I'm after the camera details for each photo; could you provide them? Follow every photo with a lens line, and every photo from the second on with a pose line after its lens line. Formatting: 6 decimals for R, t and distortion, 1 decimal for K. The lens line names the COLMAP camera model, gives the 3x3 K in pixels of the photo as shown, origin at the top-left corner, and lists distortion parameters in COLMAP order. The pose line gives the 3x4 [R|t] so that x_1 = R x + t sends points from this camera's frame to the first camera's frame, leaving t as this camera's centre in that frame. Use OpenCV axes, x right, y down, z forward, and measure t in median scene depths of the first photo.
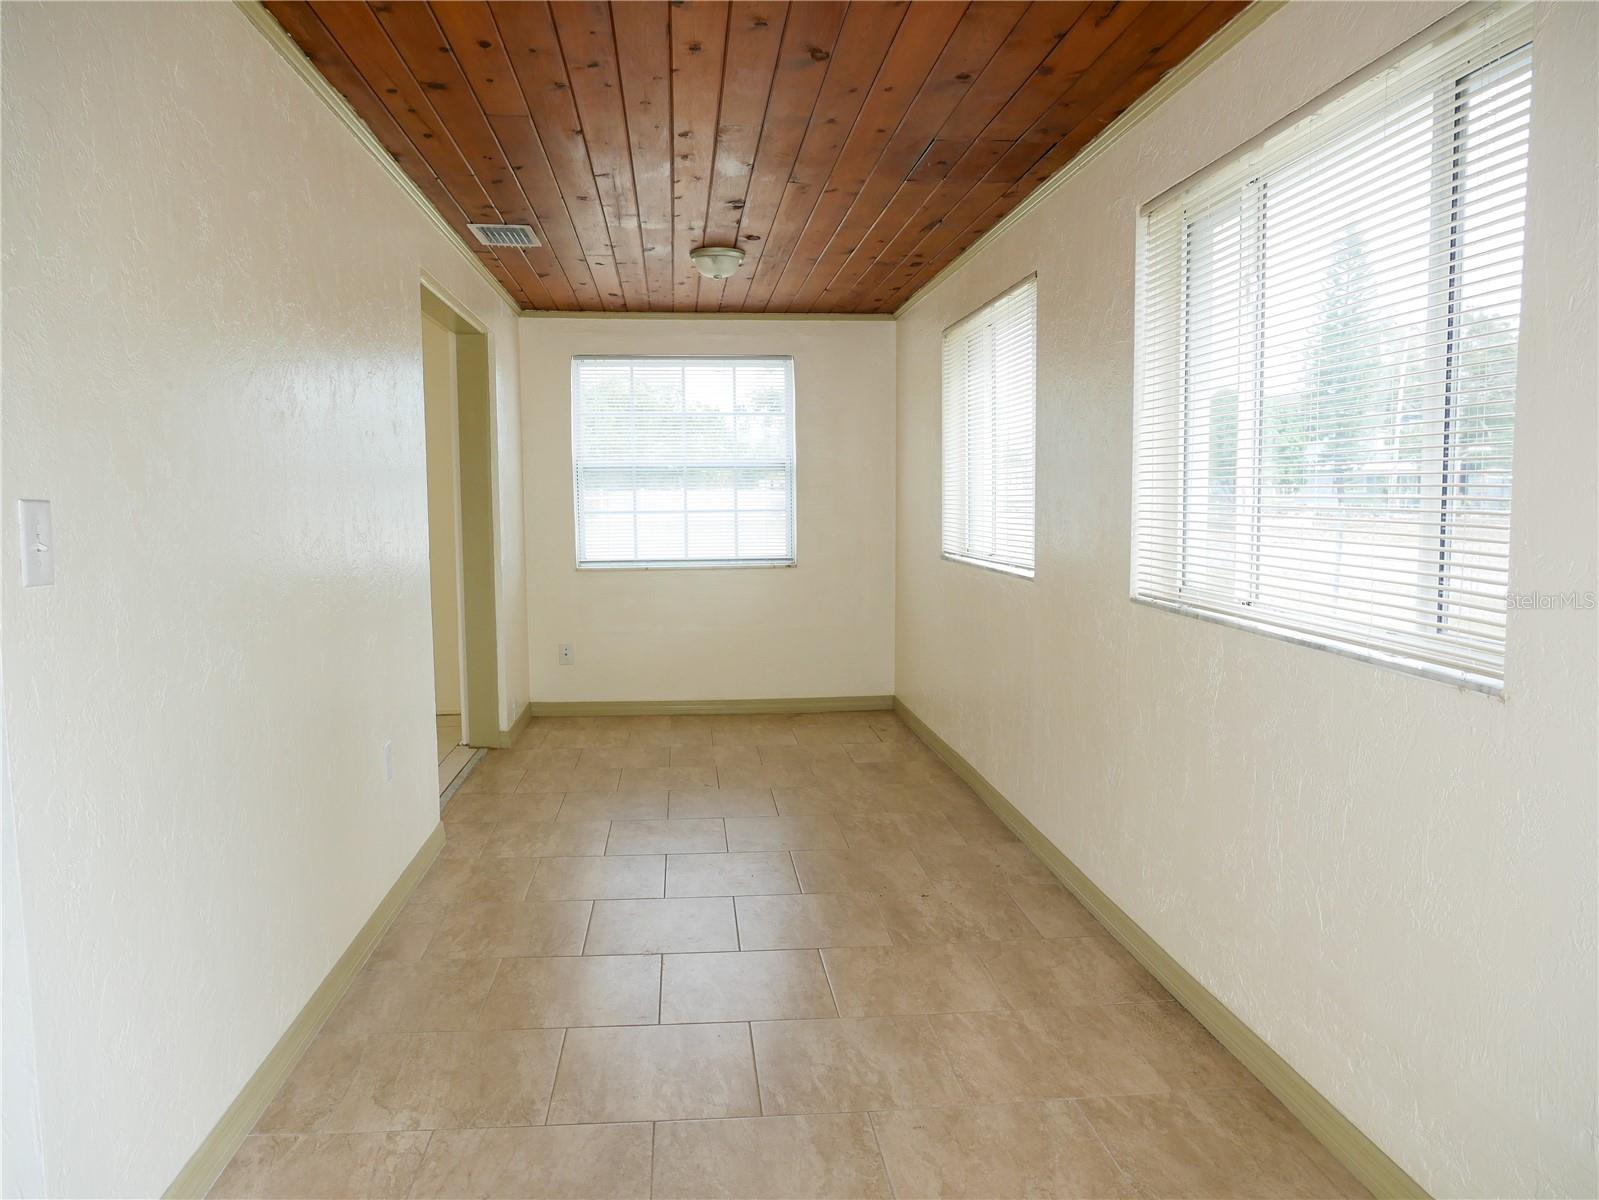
lens RADIAL K [[1143.2, 0, 797.1], [0, 1143.2, 592.3], [0, 0, 1]] dist [-0.051859, 0.024988]
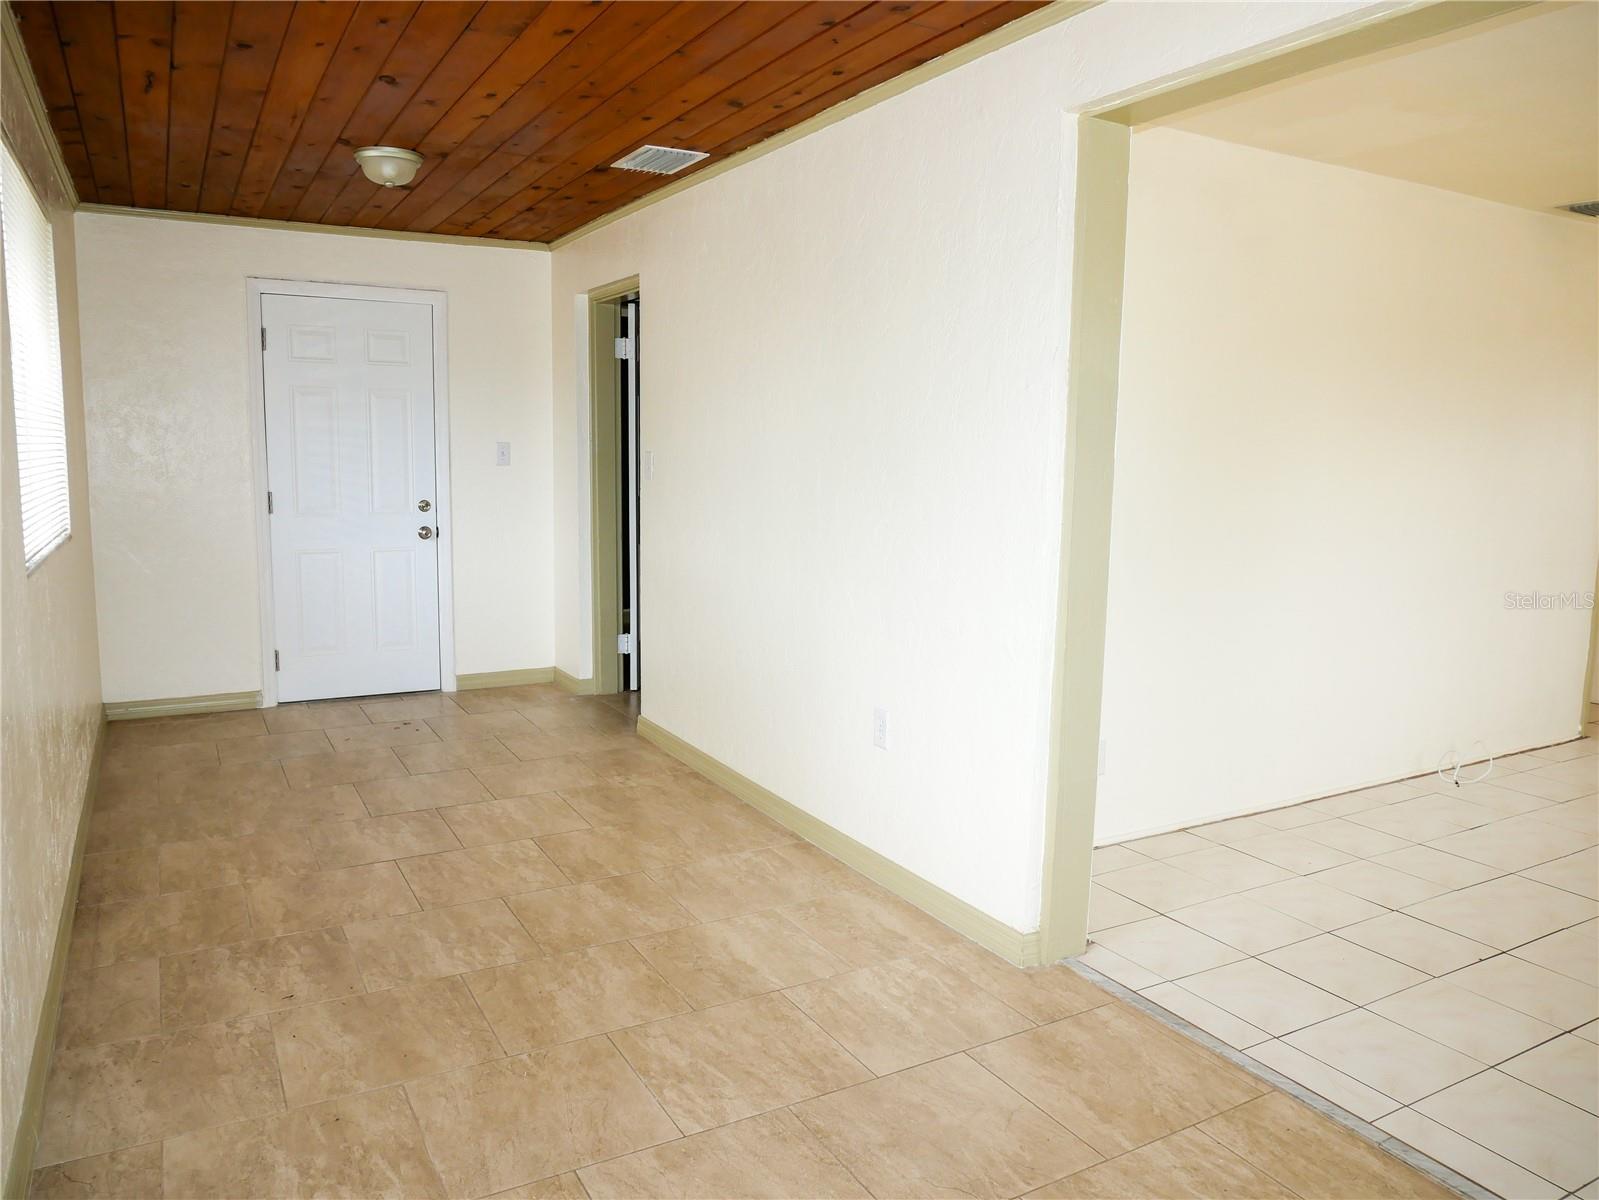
lens RADIAL K [[1143.2, 0, 805.8], [0, 1143.2, 605.8], [0, 0, 1]] dist [-0.051859, 0.024988]
pose [[-0.913889, 0.044711, -0.403494, 0.075370], [-0.047405, 0.975364, 0.215449, -0.132774], [0.403187, 0.216024, -0.889255, 1.469142]]
